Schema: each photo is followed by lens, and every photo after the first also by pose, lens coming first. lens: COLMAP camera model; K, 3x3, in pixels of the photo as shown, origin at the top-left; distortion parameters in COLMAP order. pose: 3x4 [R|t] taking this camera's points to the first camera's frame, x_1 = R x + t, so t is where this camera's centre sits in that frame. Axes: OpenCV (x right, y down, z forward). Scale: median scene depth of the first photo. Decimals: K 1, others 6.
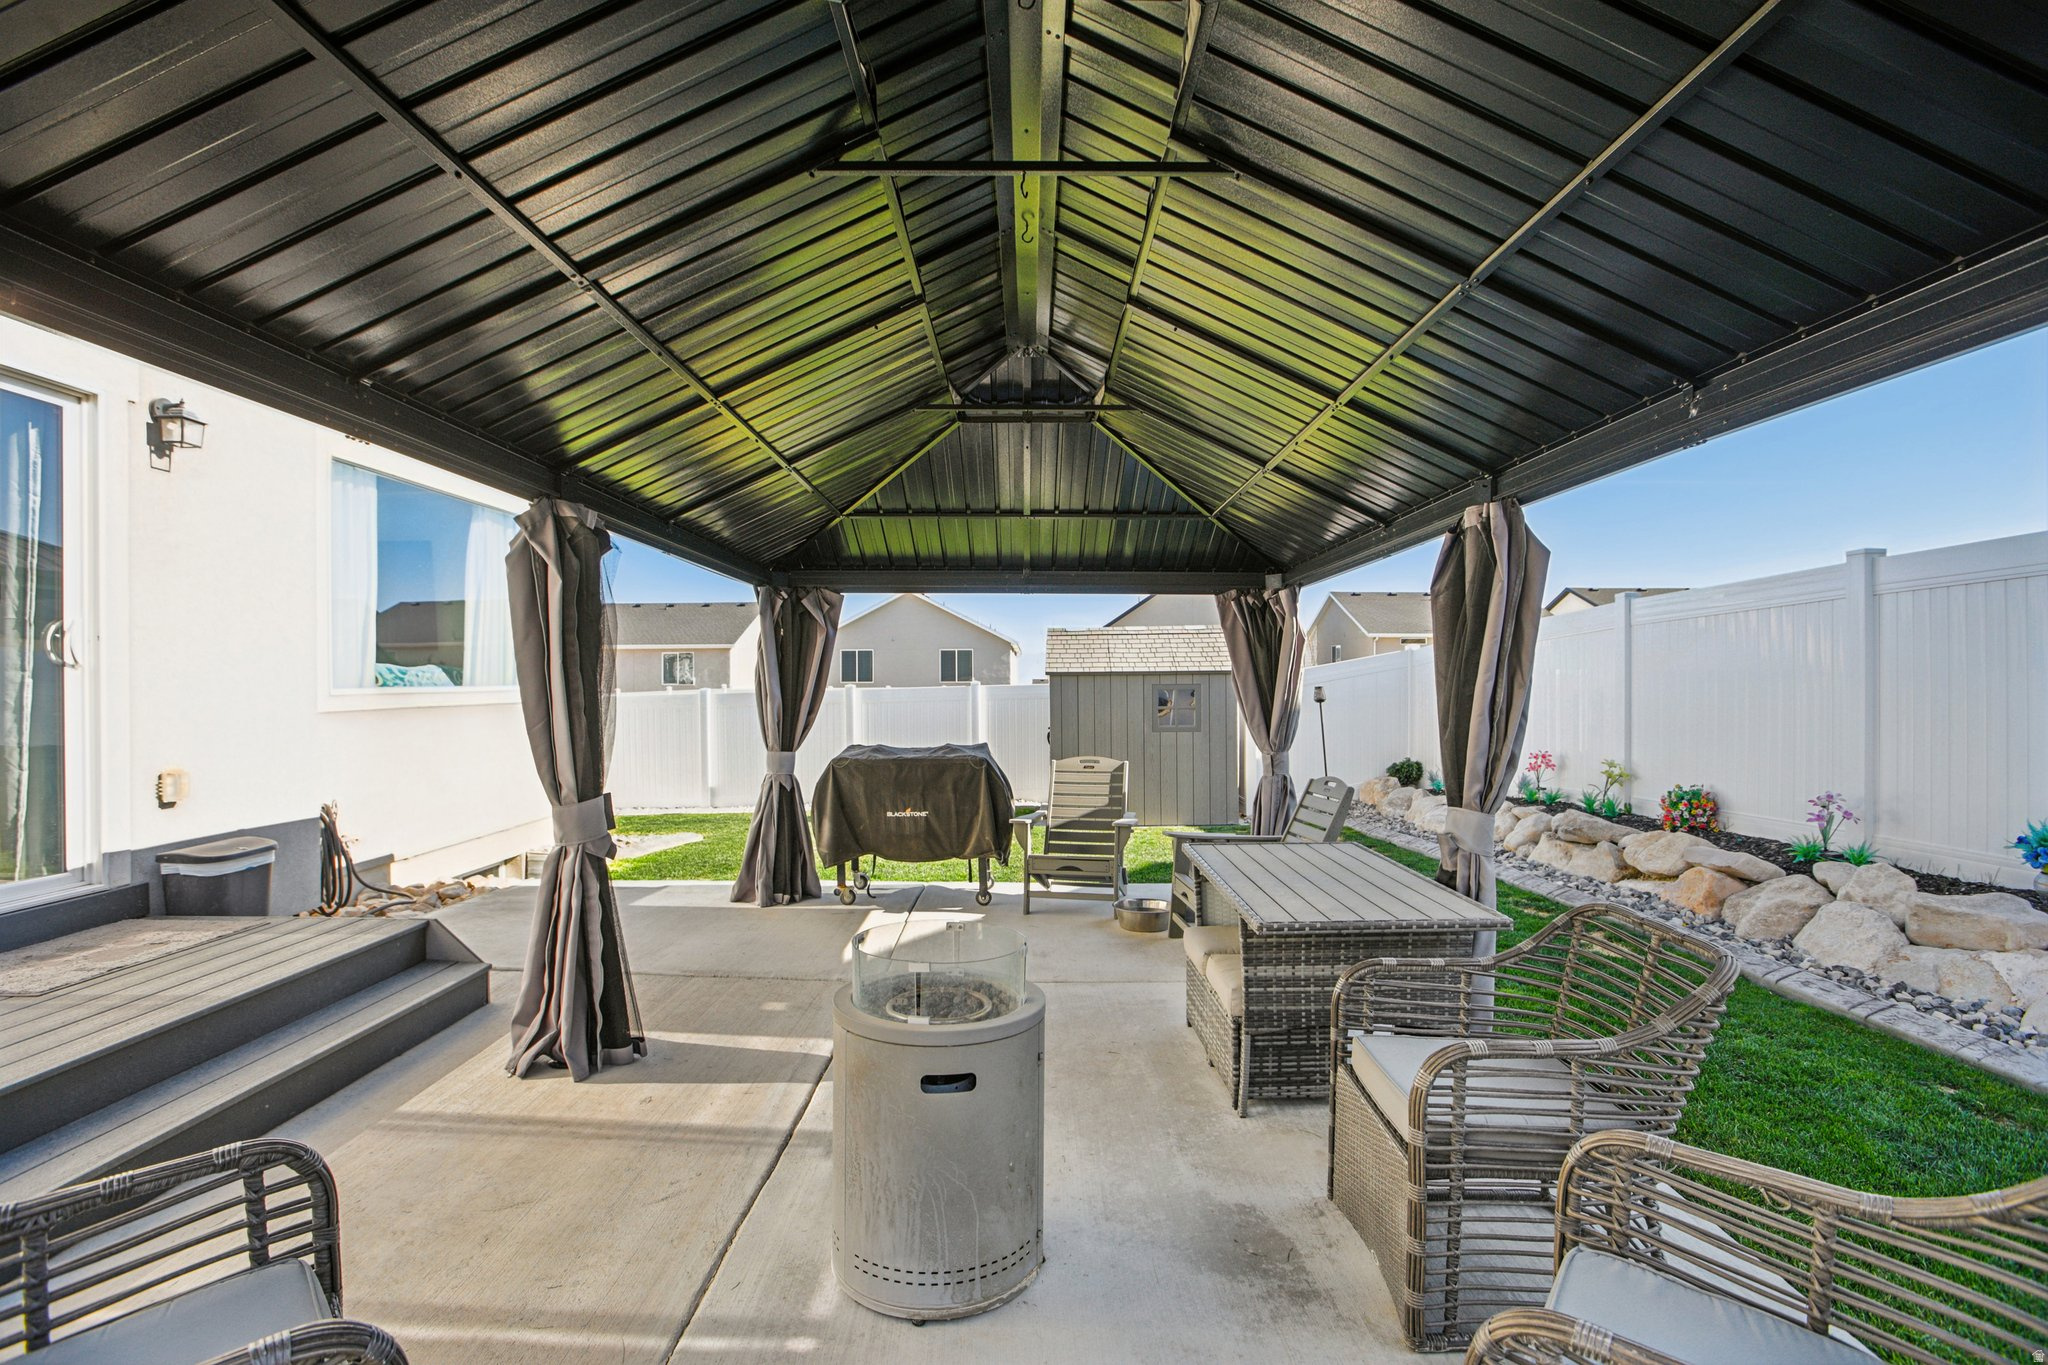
lens RADIAL K [[966.5, 0, 1020.5], [0, 966.5, 666.3], [0, 0, 1]] dist [-0.043087, 0.022287]
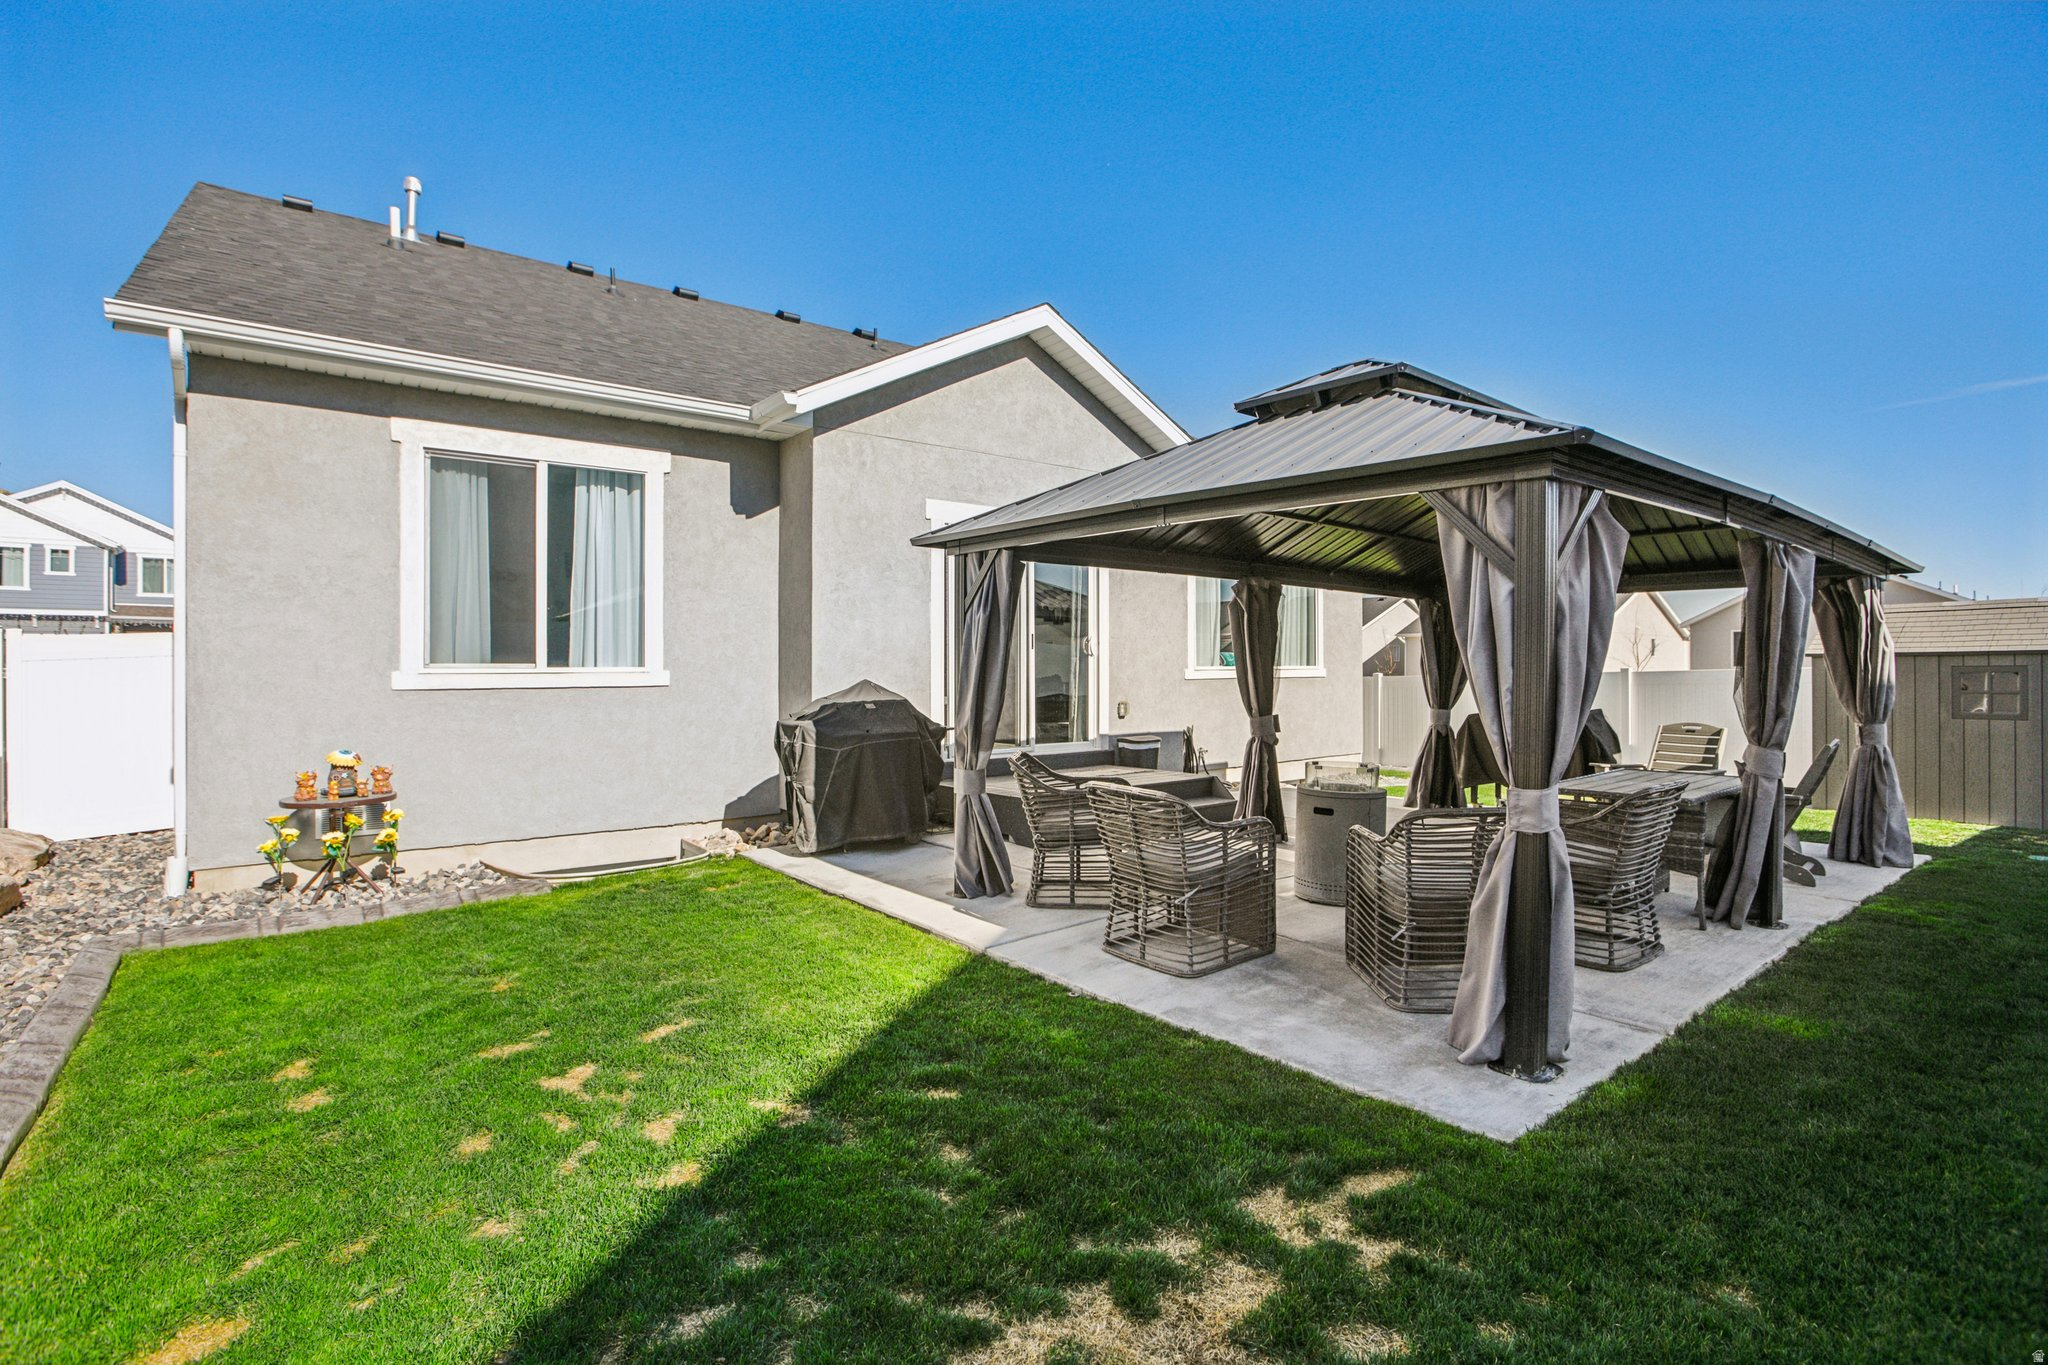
lens RADIAL K [[966.5, 0, 1020.5], [0, 966.5, 666.3], [0, 0, 1]] dist [-0.043087, 0.022287]
pose [[0.650565, 0.007874, -0.759410, 0.682759], [0.008841, 0.999800, 0.017940, -0.012323], [0.759399, -0.018385, 0.650365, -0.666635]]
